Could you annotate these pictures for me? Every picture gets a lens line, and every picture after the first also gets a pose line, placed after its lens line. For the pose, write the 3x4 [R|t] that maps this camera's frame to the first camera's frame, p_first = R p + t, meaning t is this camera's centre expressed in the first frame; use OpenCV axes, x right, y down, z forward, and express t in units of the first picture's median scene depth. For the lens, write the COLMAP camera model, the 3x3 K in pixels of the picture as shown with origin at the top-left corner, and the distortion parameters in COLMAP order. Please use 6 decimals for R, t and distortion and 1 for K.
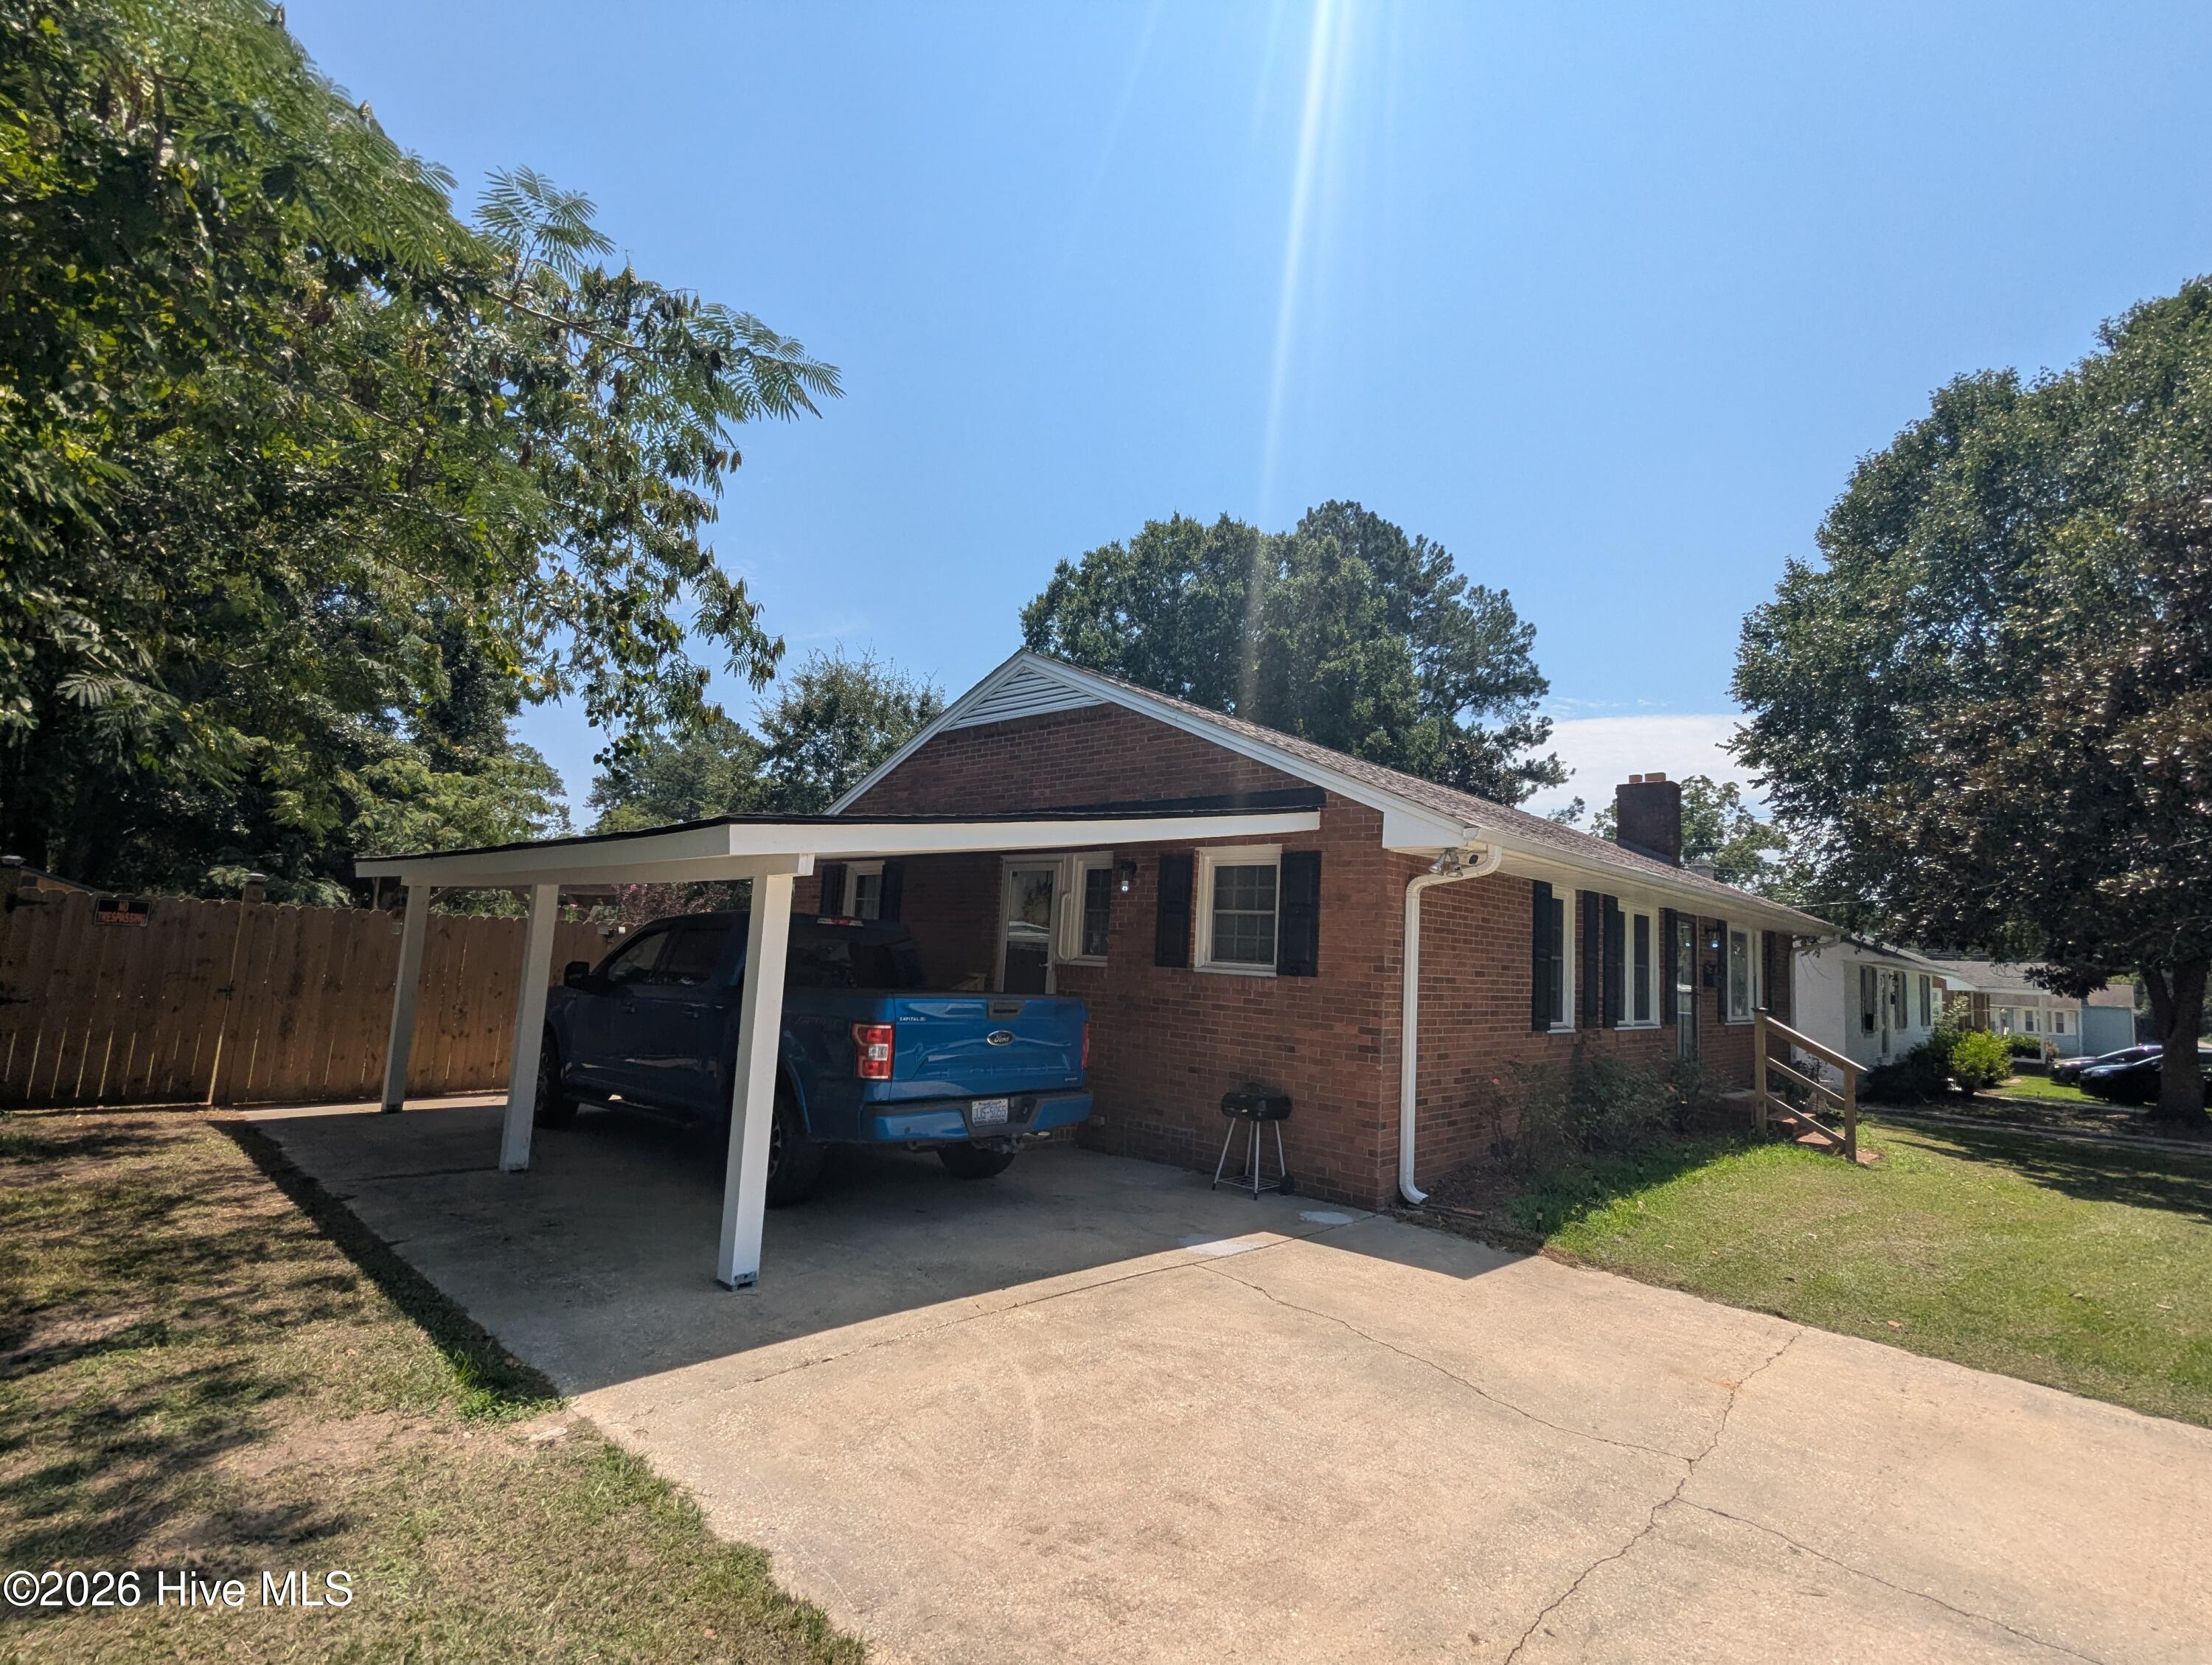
lens RADIAL K [[1040.9, 0, 1109.5], [0, 1040.9, 827.9], [0, 0, 1]] dist [0.001046, 0.000310]
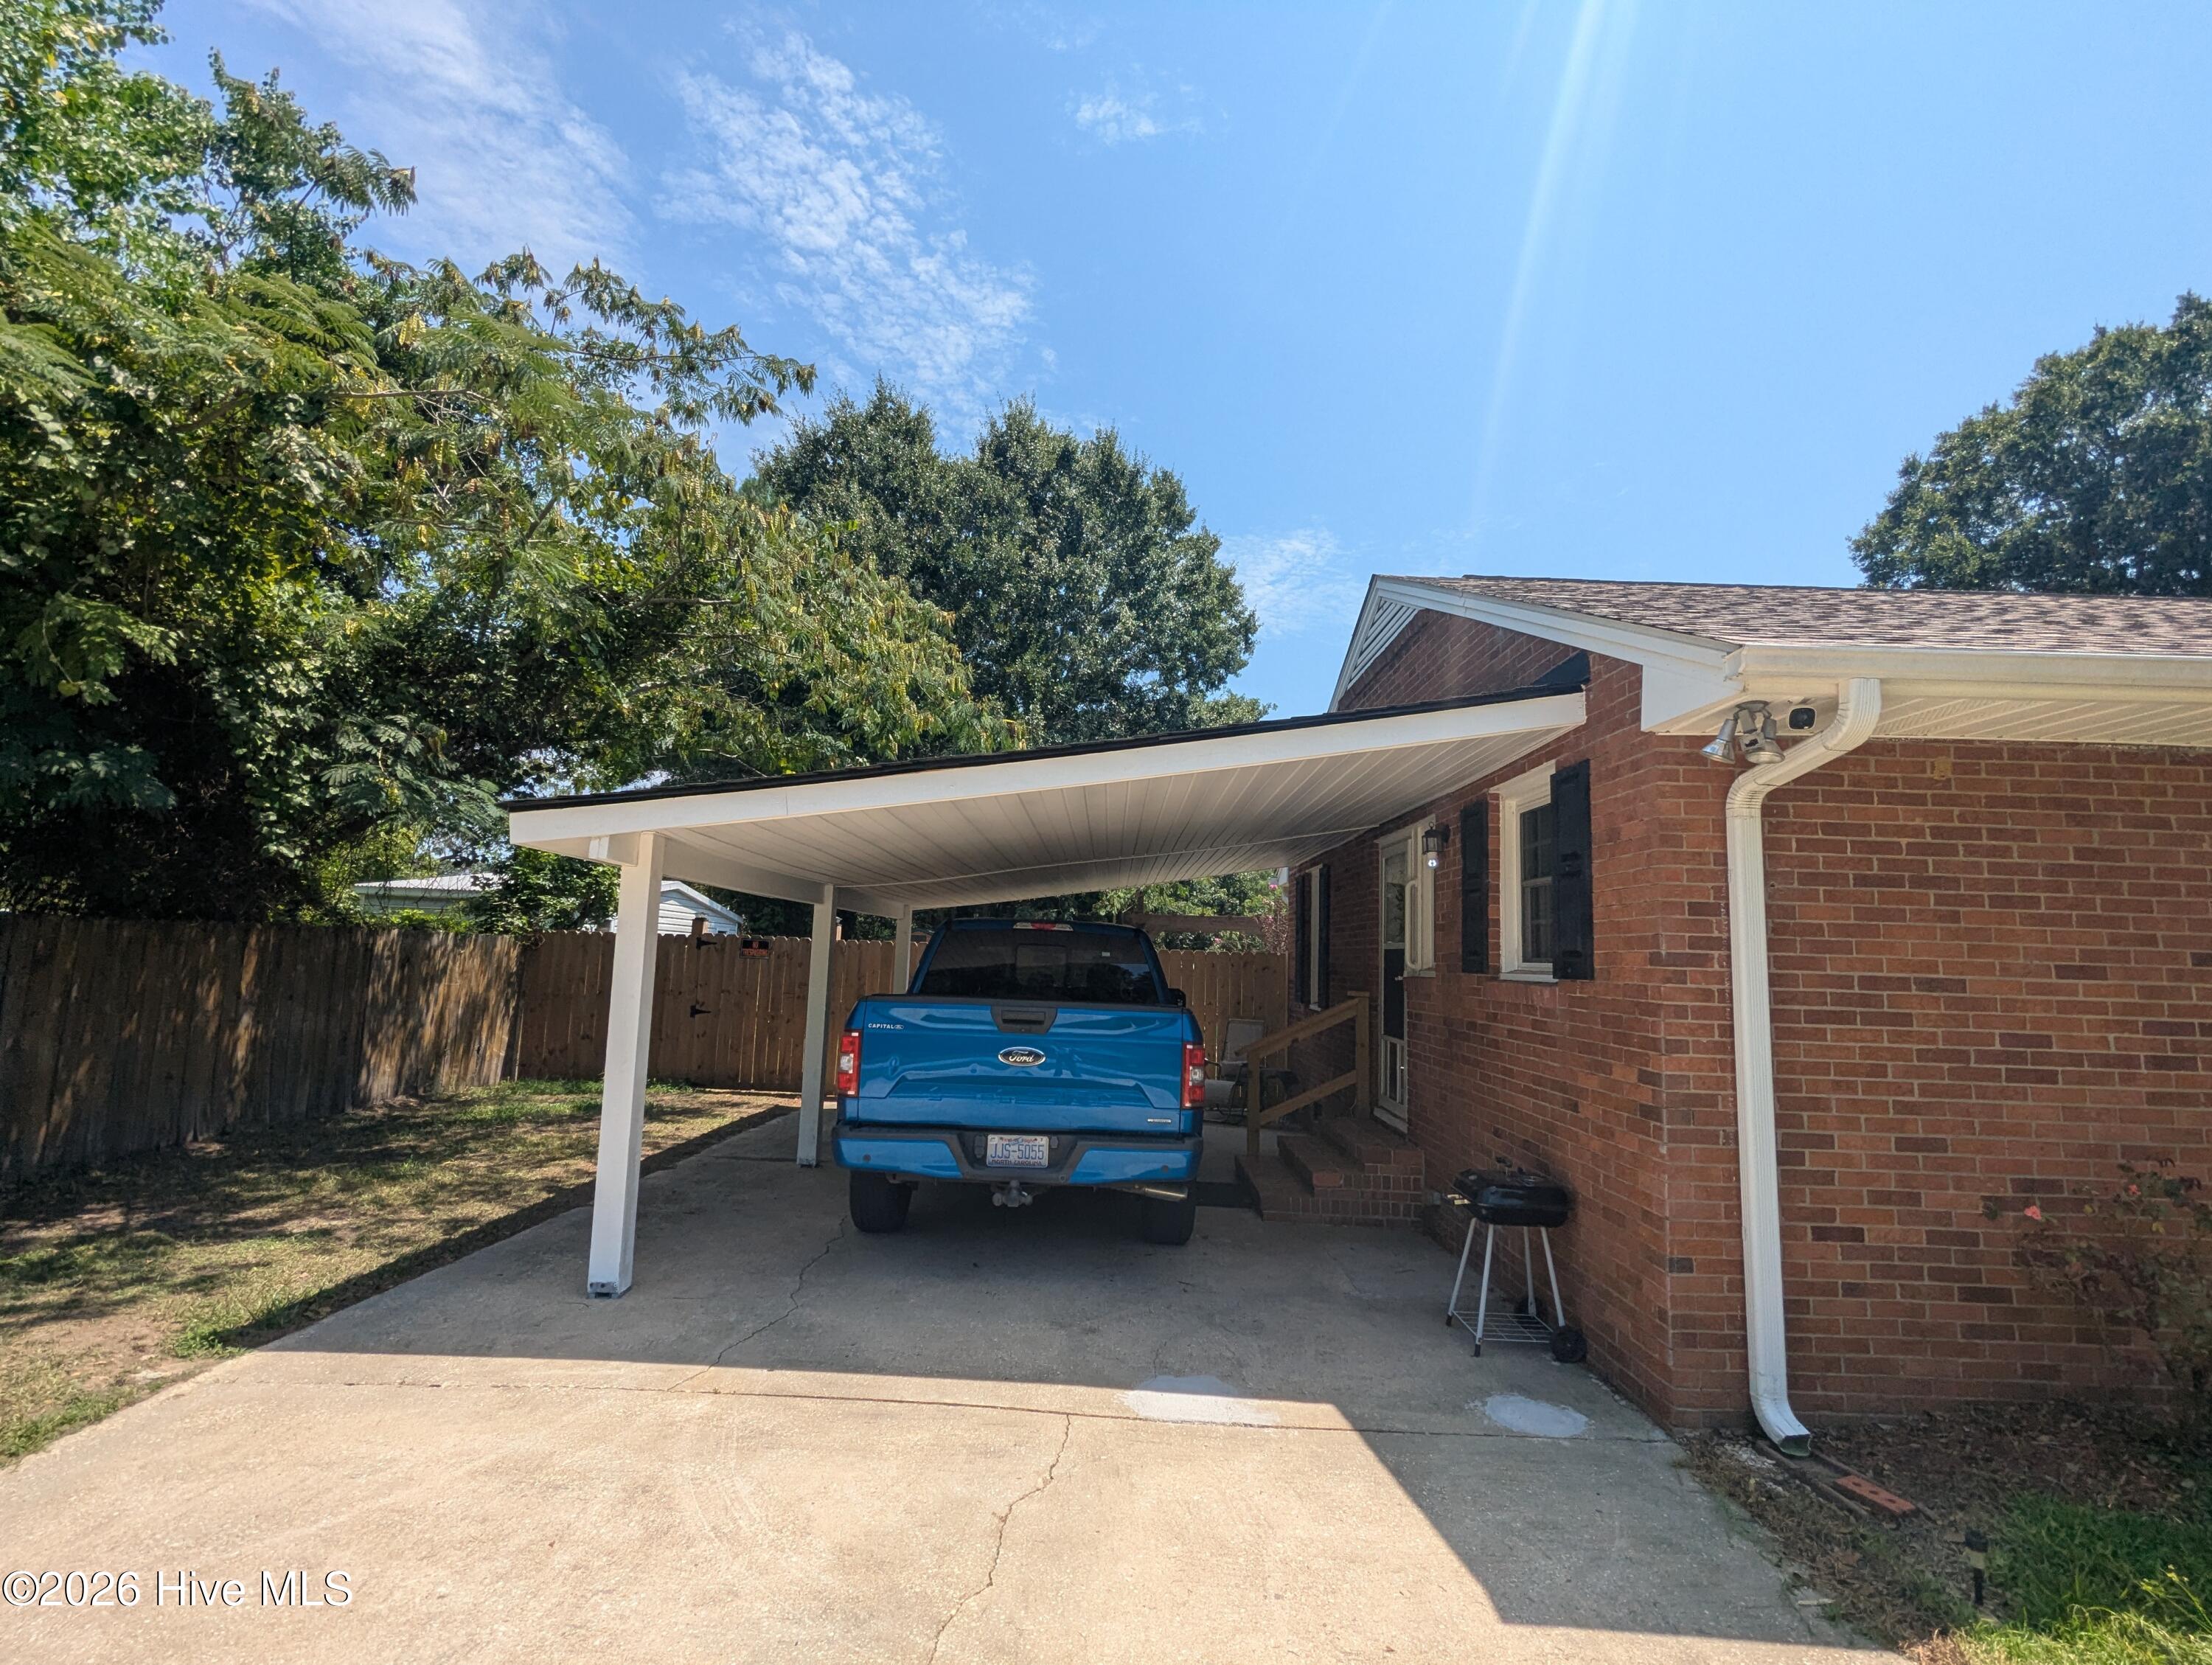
lens RADIAL K [[1049.4, 0, 1109.8], [0, 1049.4, 834.8], [0, 0, 1]] dist [0.000160, -0.001268]
pose [[0.690874, -0.114620, -0.713832, 0.526038], [0.091256, 0.993281, -0.071170, 0.099254], [0.717193, -0.015972, 0.696691, 0.503917]]
